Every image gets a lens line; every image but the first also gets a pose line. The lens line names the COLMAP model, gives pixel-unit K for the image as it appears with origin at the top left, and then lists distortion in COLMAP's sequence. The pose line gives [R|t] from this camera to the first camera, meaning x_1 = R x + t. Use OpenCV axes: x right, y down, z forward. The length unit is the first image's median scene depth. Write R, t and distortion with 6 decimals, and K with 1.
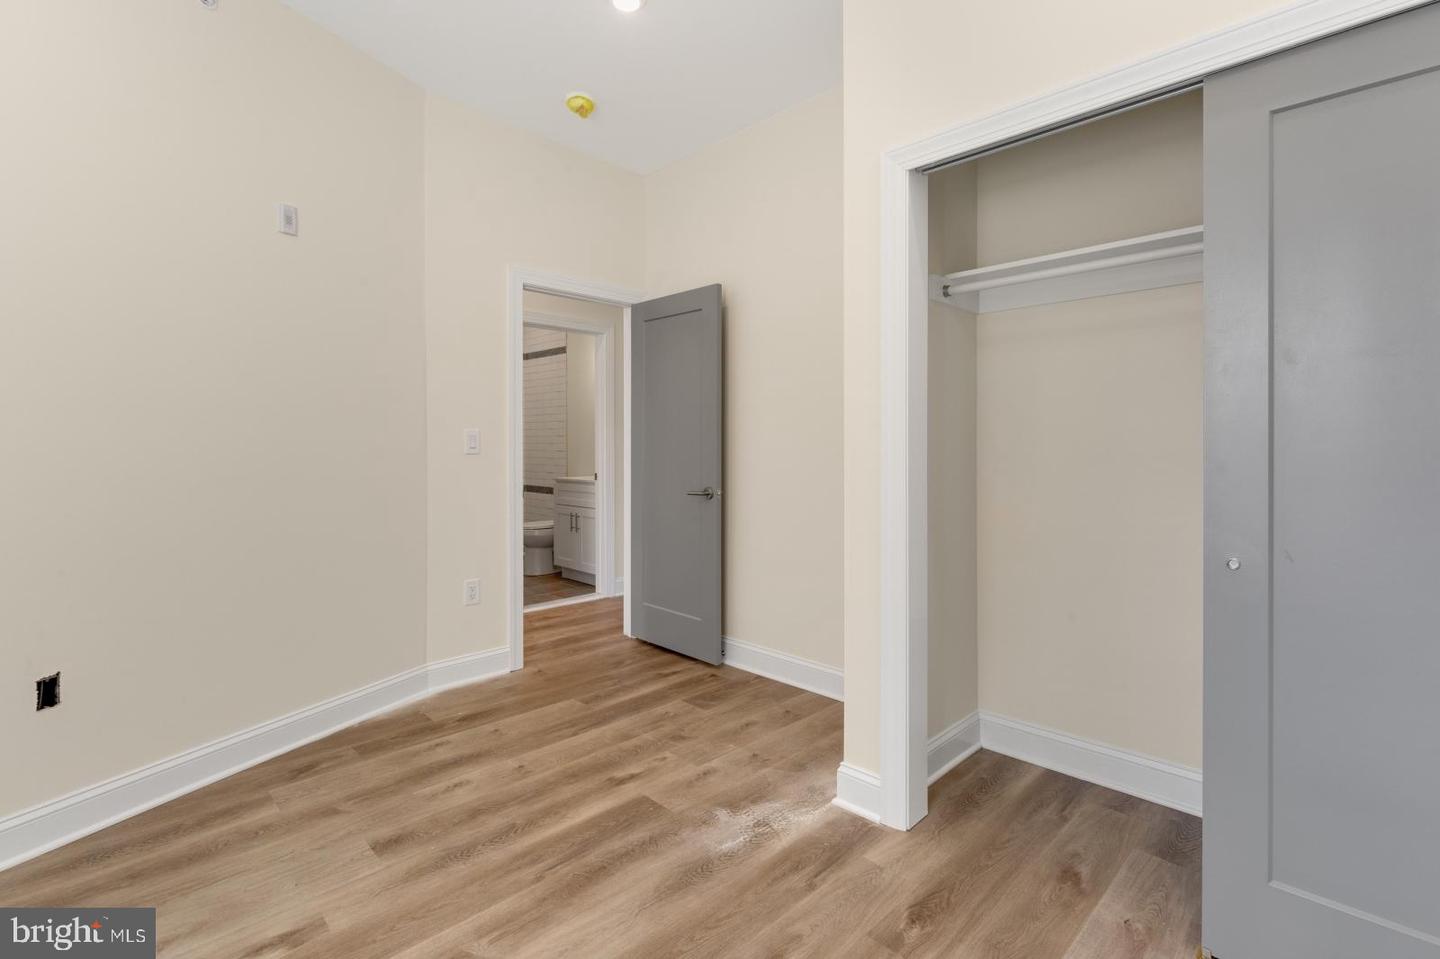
lens RADIAL K [[670.3, 0, 714.3], [0, 670.3, 433.9], [0, 0, 1]] dist [-0.001899, -0.000065]
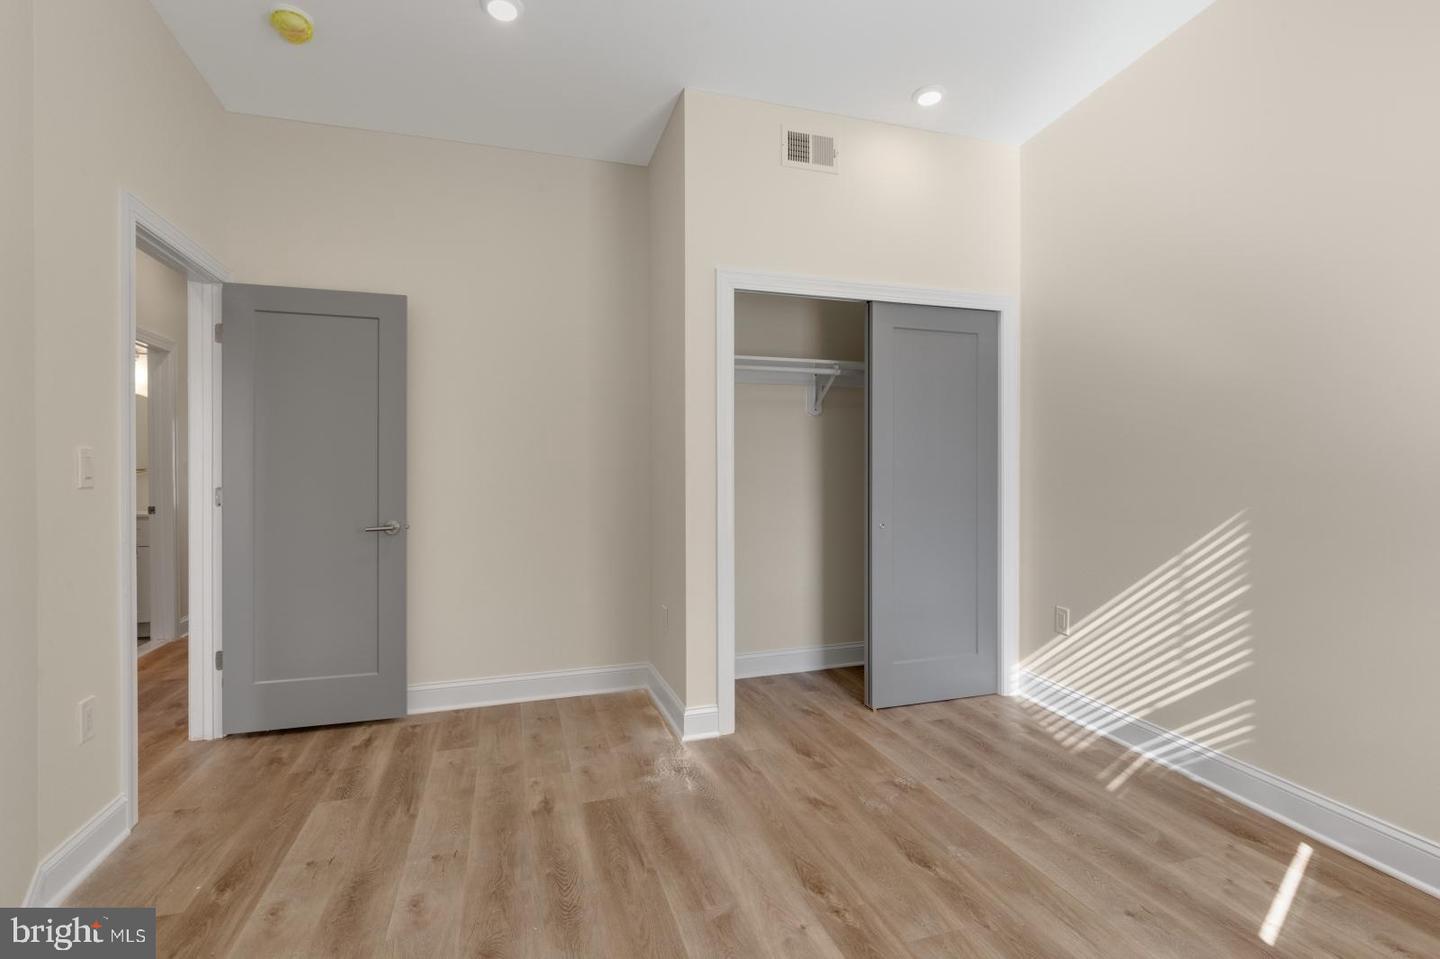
lens RADIAL K [[653.4, 0, 715.3], [0, 653.4, 470.1], [0, 0, 1]] dist [-0.000952, -0.000091]
pose [[0.444898, 0.010771, 0.895517, -0.929149], [-0.009132, 0.999930, -0.007490, 0.019174], [-0.895535, -0.004845, 0.444965, 0.351777]]
